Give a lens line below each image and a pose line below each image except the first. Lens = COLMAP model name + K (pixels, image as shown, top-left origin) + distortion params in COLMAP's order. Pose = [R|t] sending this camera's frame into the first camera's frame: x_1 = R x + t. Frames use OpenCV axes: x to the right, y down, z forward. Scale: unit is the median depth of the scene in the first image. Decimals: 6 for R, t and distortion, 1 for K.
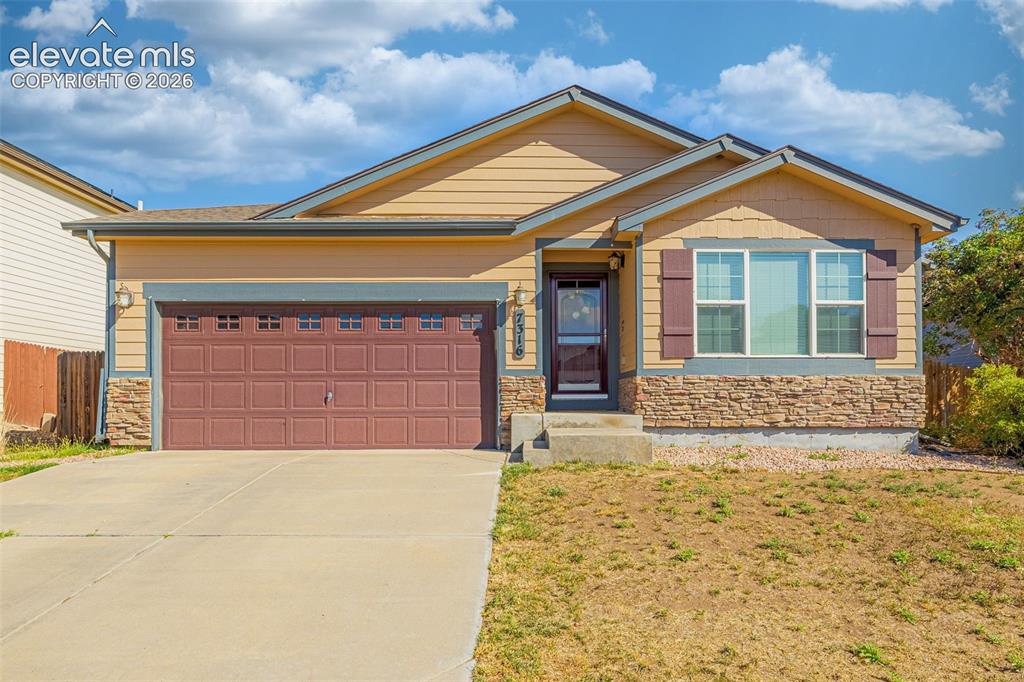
lens RADIAL K [[599.1, 0, 535.3], [0, 599.1, 406.4], [0, 0, 1]] dist [0.002276, 0.000226]
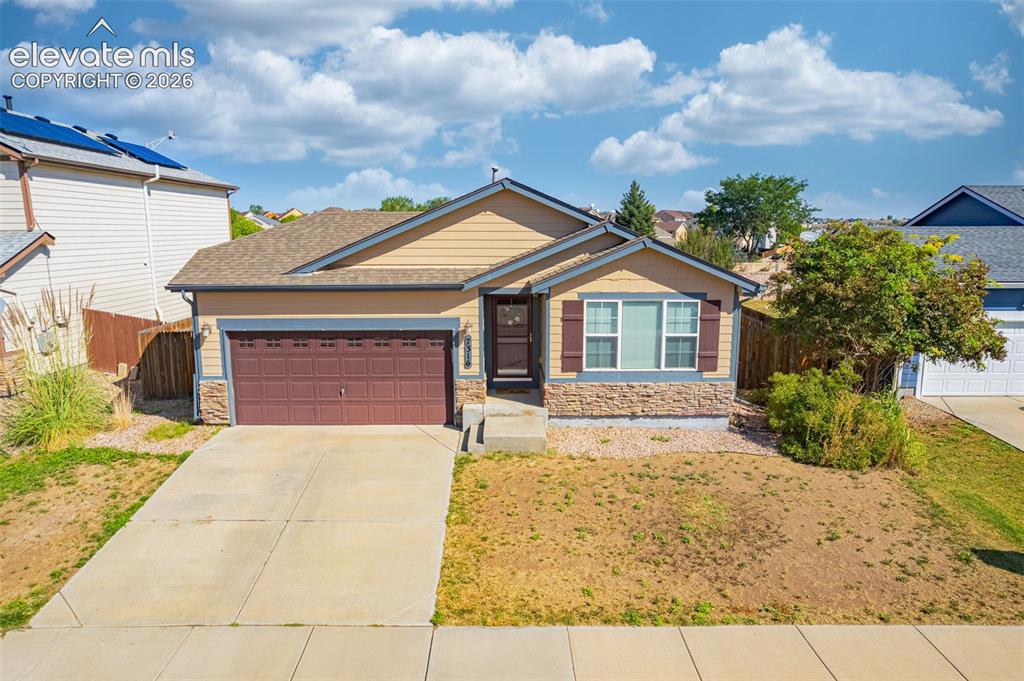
lens RADIAL K [[653.9, 0, 512.0], [0, 653.9, 340.5], [0, 0, 1]] dist [-0.030884, 0.002824]
pose [[0.999991, 0.003267, -0.002696, 0.088702], [-0.002745, 0.984575, 0.174942, -0.444452], [0.003226, -0.174933, 0.984575, -0.611486]]
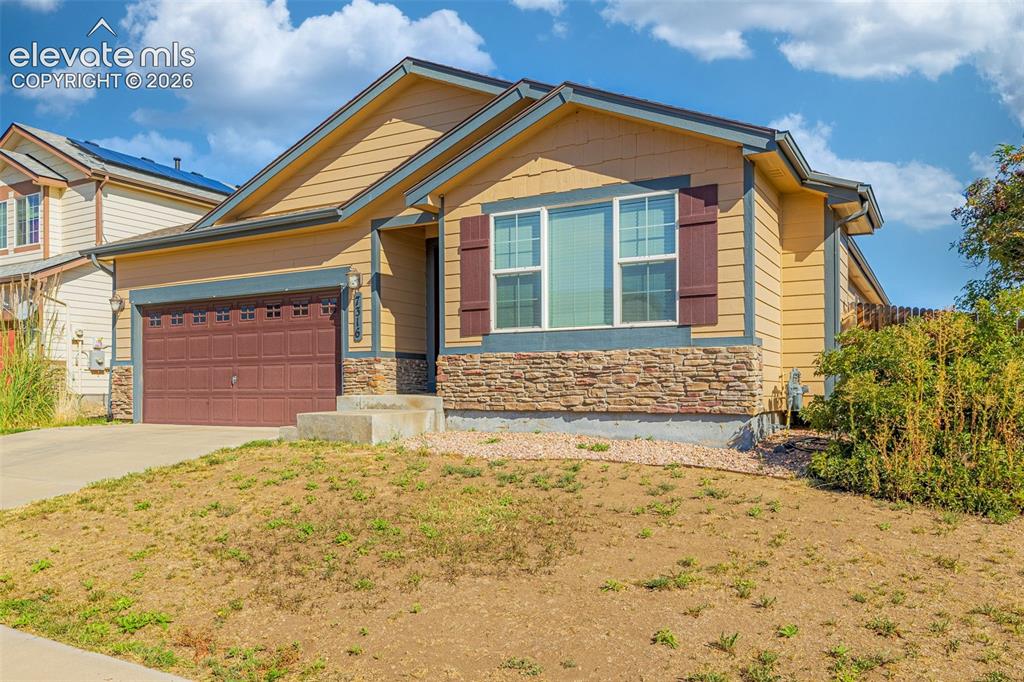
lens RADIAL K [[763.7, 0, 511.4], [0, 763.7, 387.1], [0, 0, 1]] dist [0.004108, 0.001874]
pose [[0.860591, -0.002594, -0.509290, 0.876154], [0.003592, 0.999993, 0.000977, -0.001611], [0.509284, -0.002670, 0.860594, 0.019234]]
